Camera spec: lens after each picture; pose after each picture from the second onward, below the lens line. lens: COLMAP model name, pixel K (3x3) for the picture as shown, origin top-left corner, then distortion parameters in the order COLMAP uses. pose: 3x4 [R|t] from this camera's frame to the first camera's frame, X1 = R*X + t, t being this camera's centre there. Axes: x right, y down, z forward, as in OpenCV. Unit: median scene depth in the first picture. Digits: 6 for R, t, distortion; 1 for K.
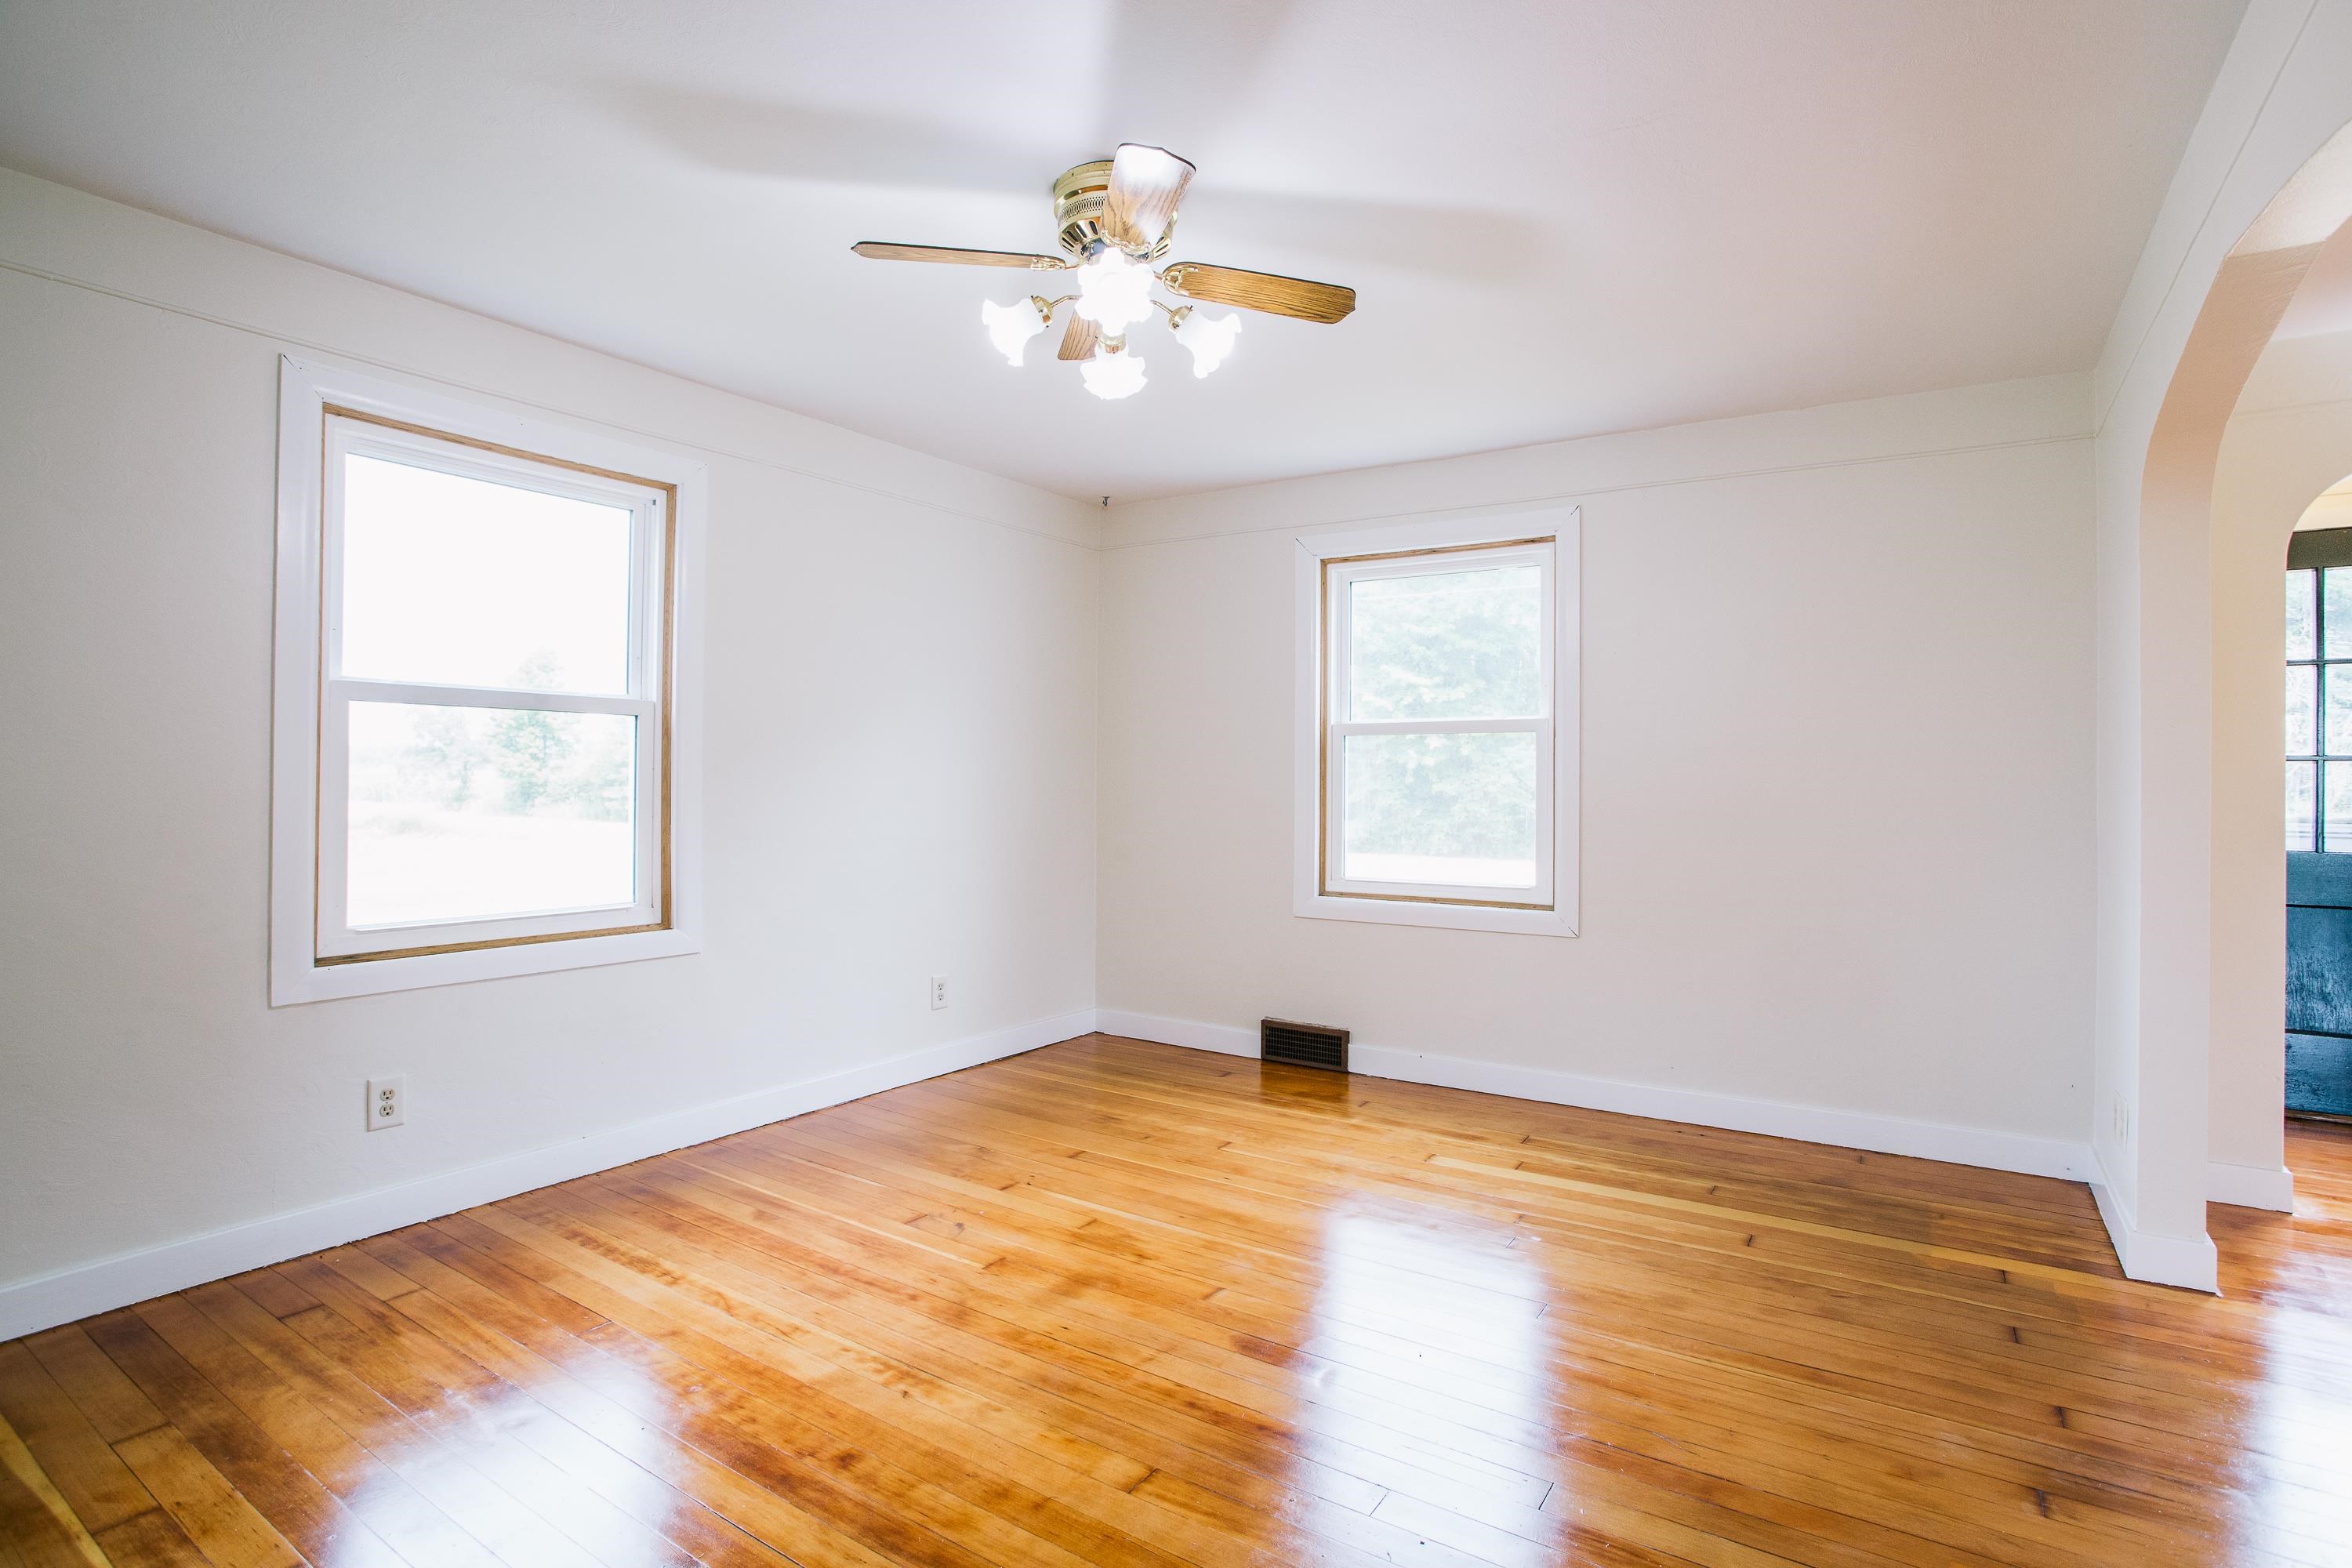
lens RADIAL K [[1161.8, 0, 1167.7], [0, 1161.8, 776.9], [0, 0, 1]] dist [-0.080689, 0.035141]
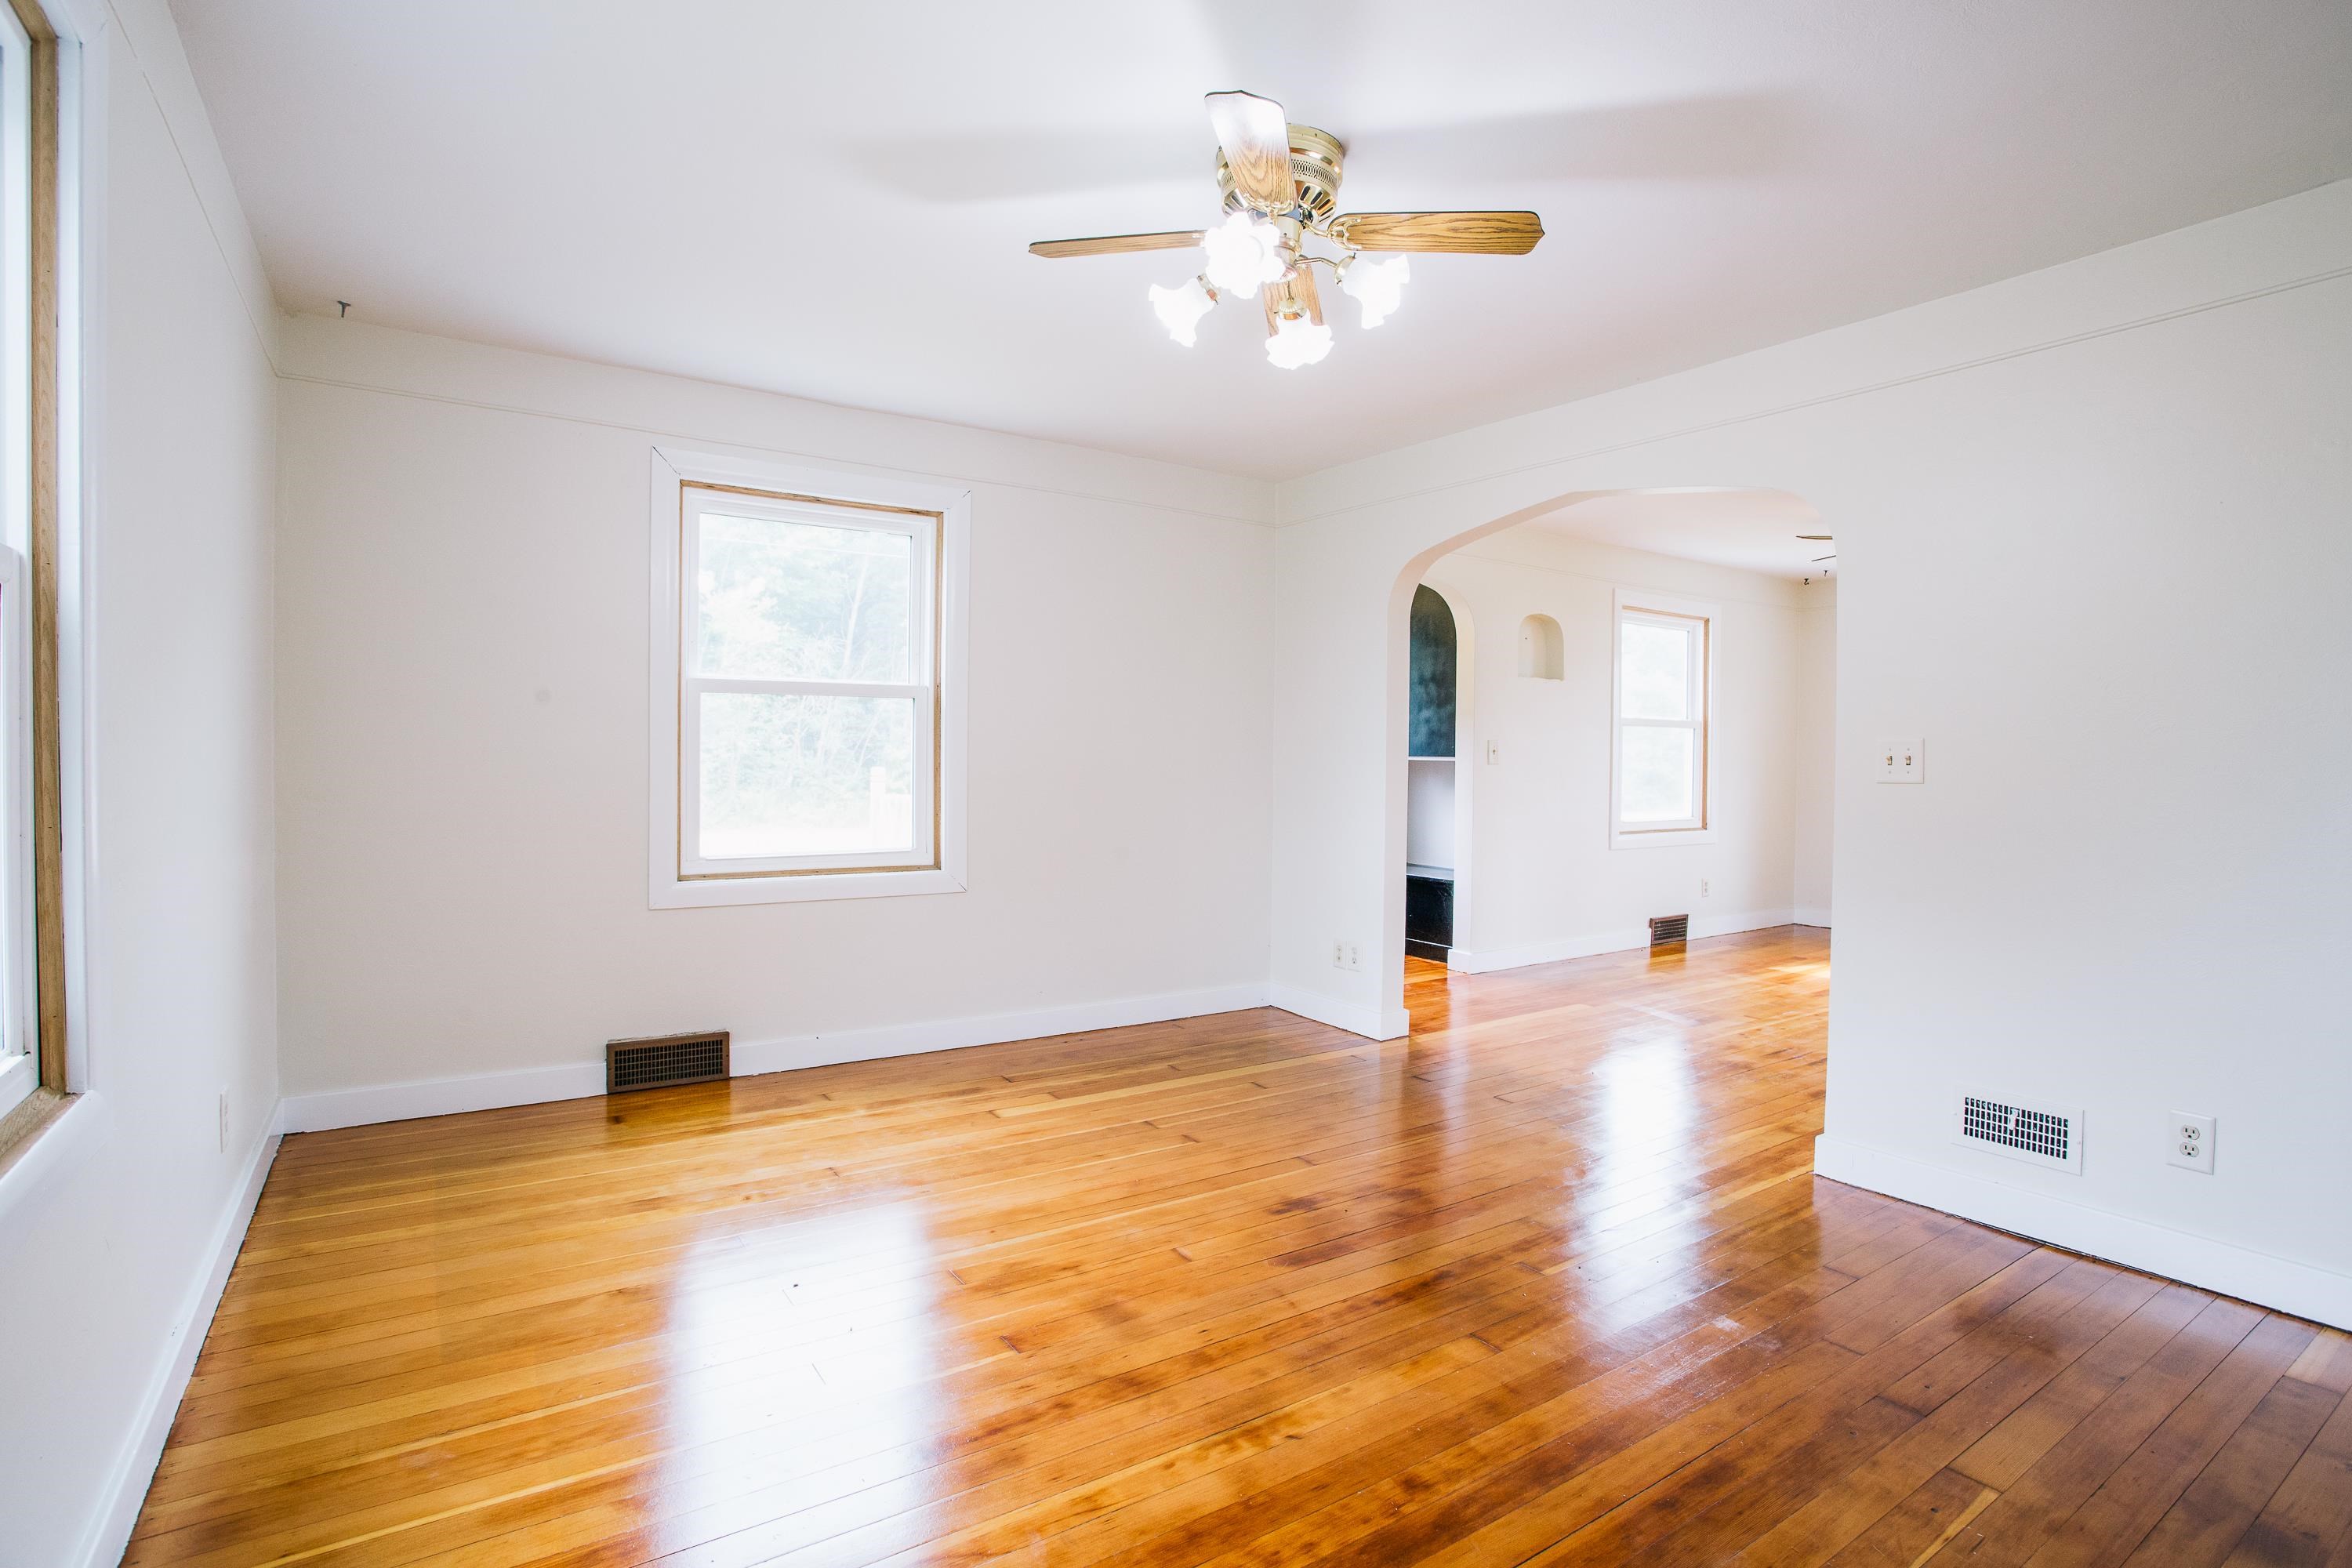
lens RADIAL K [[1174.8, 0, 1180.5], [0, 1174.8, 775.5], [0, 0, 1]] dist [-0.080828, 0.036341]
pose [[0.360846, -0.018770, 0.932436, -0.673654], [-0.015979, 0.999526, 0.026305, -0.002326], [-0.932488, -0.024392, 0.360375, 0.468838]]
